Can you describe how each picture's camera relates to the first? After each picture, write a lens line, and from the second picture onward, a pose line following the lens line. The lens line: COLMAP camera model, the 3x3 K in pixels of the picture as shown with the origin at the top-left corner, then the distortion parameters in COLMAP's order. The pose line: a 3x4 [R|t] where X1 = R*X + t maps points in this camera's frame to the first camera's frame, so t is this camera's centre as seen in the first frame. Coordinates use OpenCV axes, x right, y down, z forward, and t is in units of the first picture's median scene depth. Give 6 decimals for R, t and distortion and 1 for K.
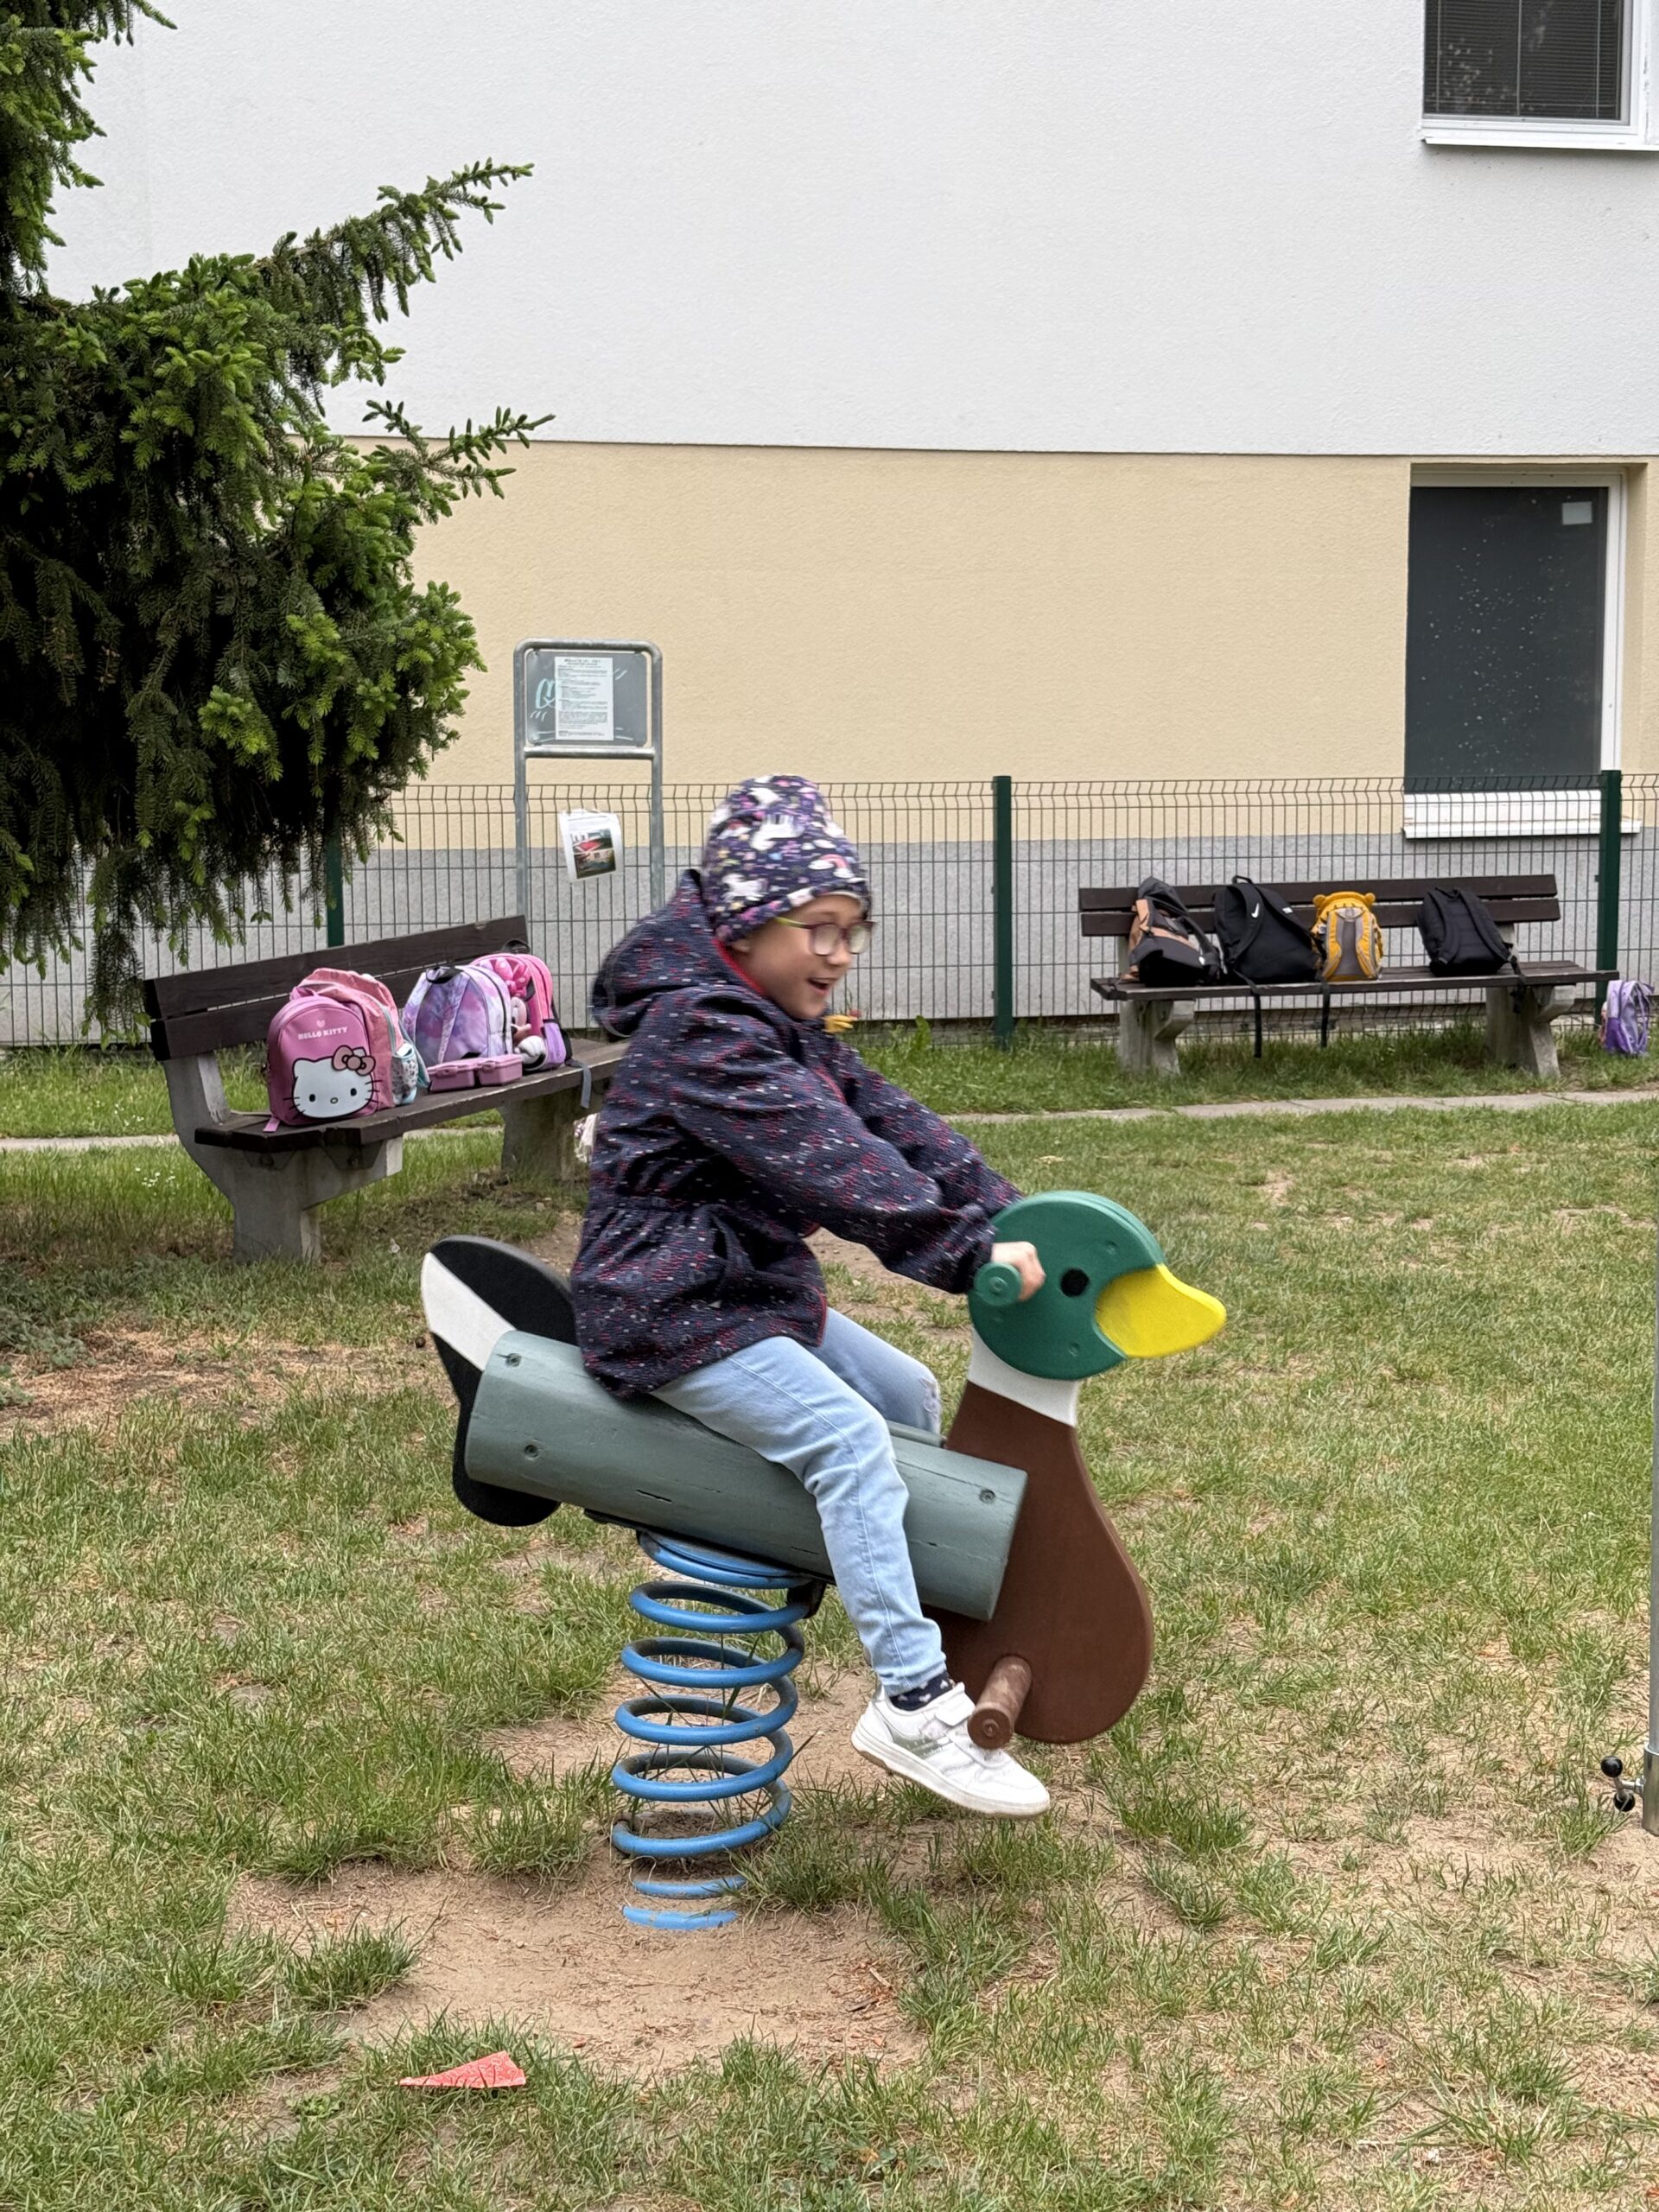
lens RADIAL K [[3052.2, 0, 833.9], [0, 3052.2, 1103.8], [0, 0, 1]] dist [0.057766, 0.000000]
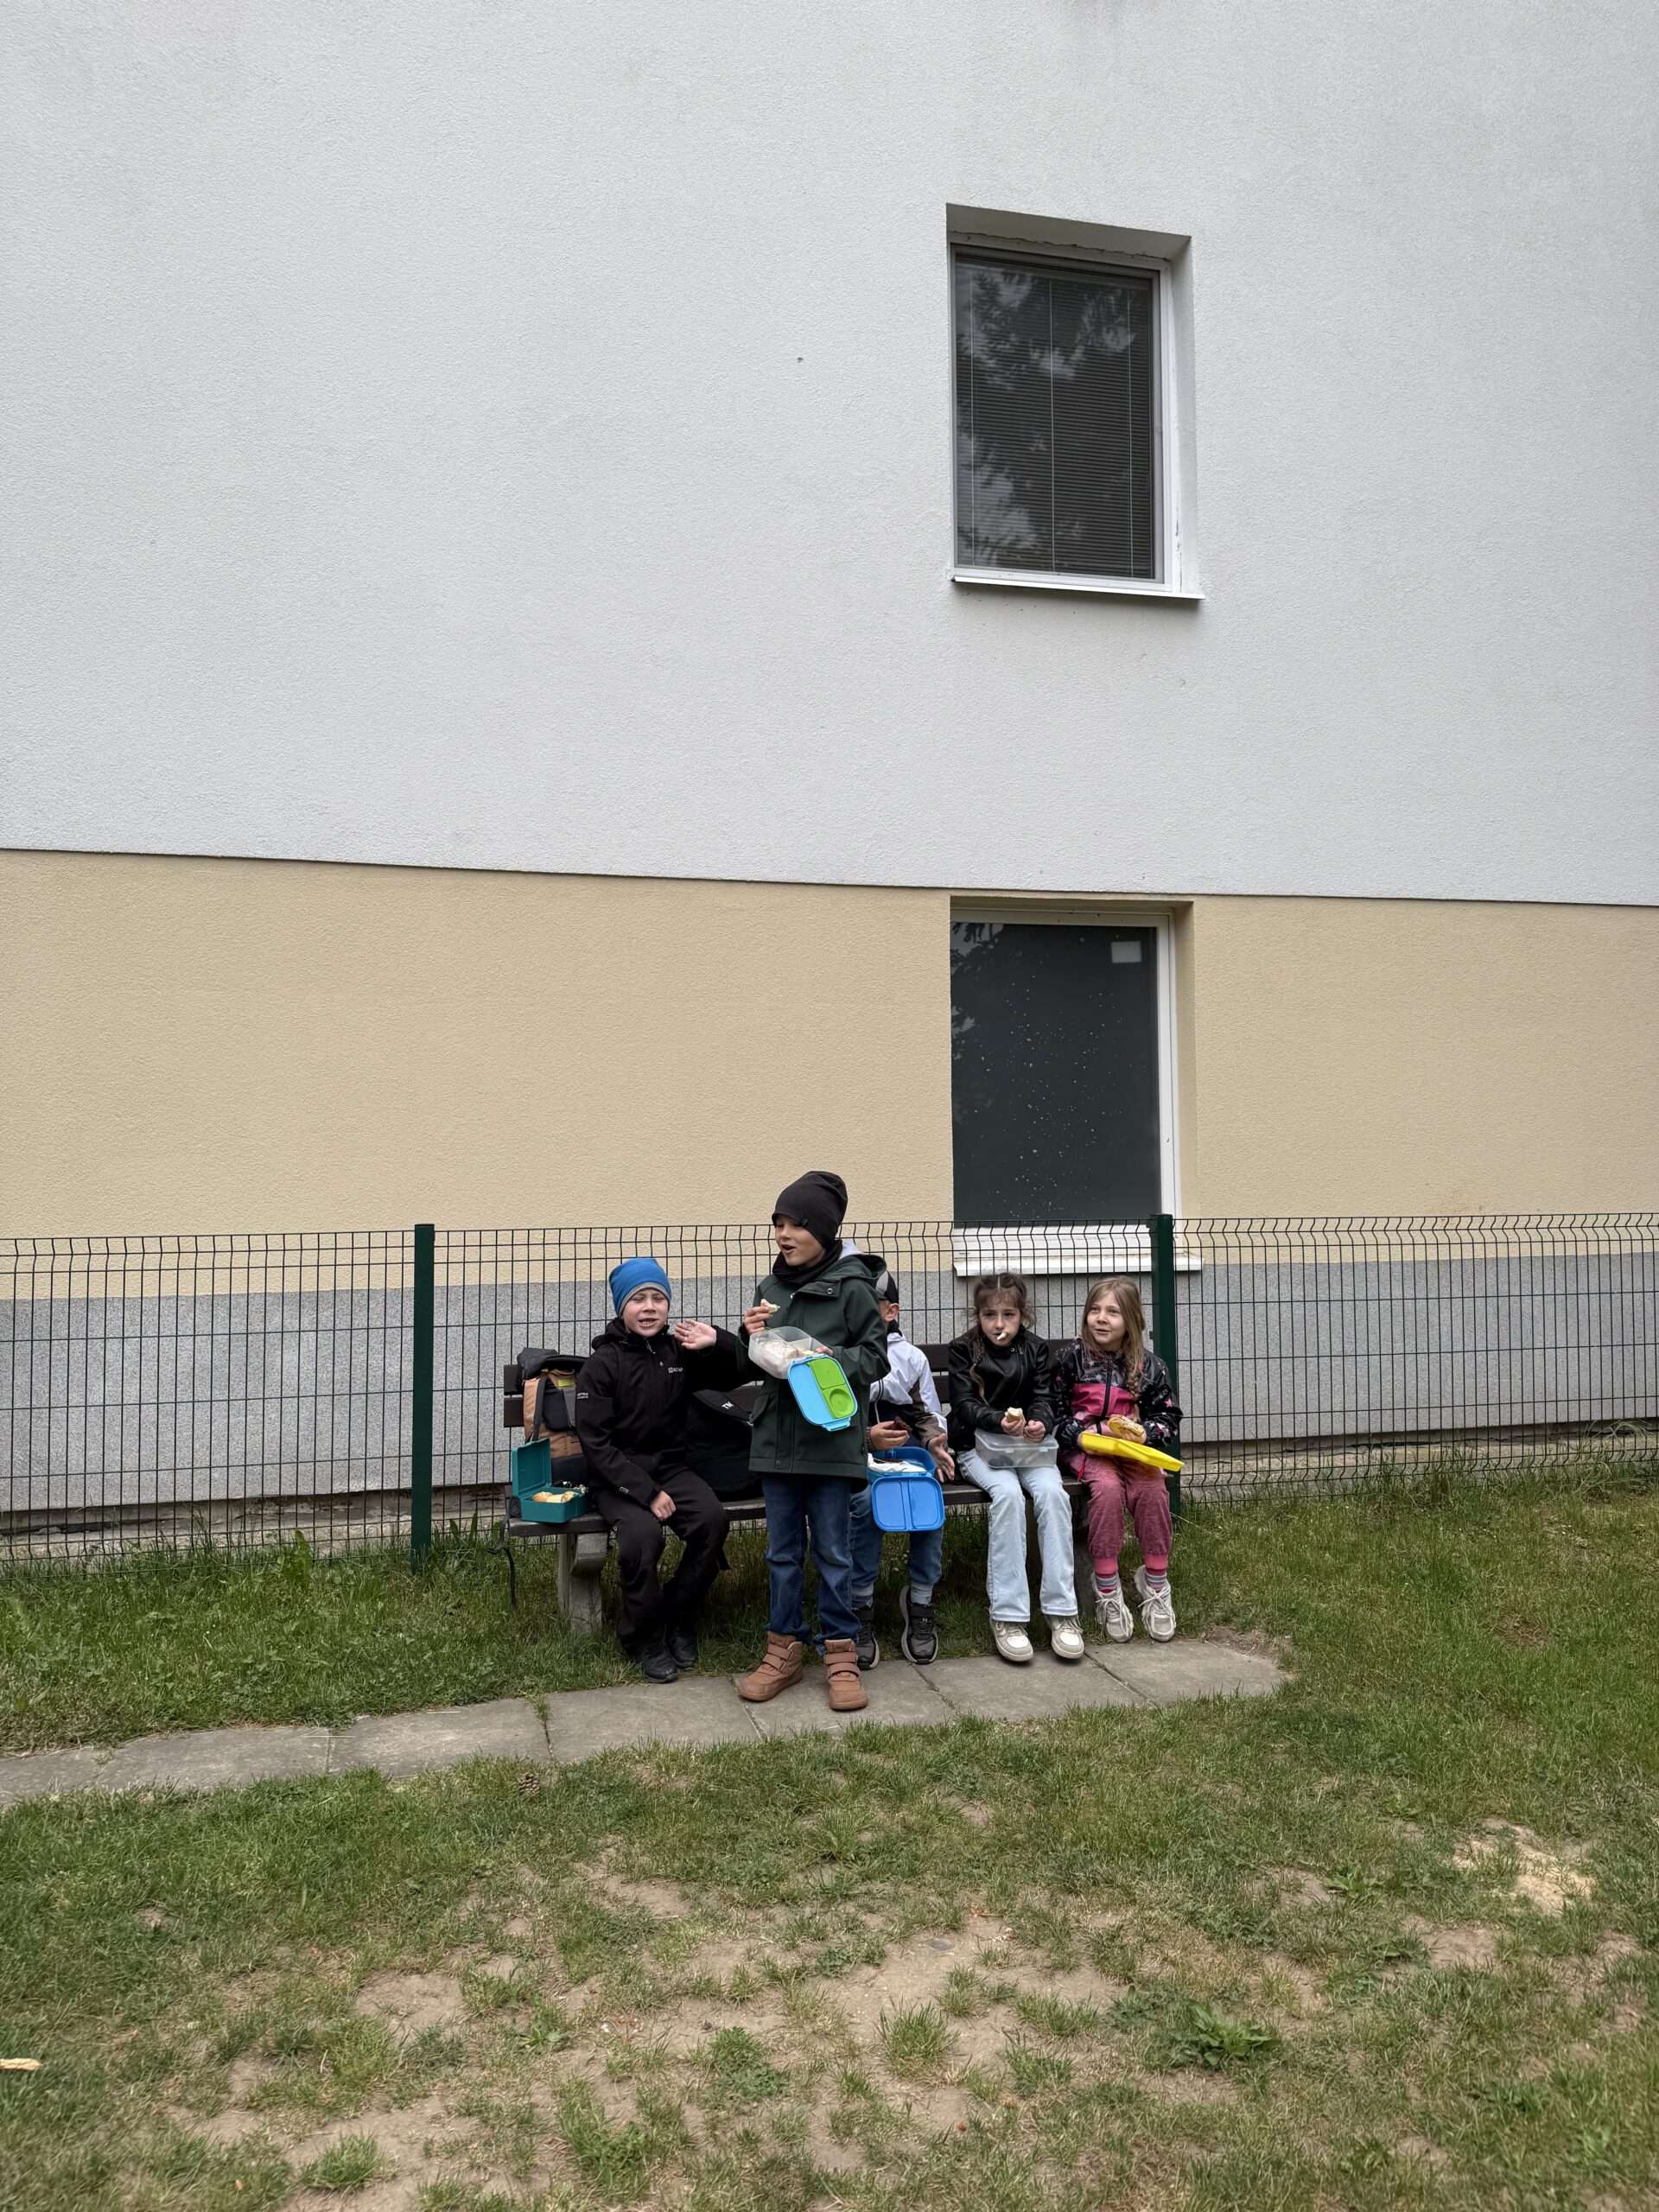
lens RADIAL K [[1529.8, 0, 851.0], [0, 1529.8, 1068.3], [0, 0, 1]] dist [0.033193, -0.038597]
pose [[0.999942, 0.007584, -0.007584, 0.145148], [-0.008697, 0.987157, -0.159519, -0.068476], [0.006276, 0.159575, 0.987166, 0.473806]]
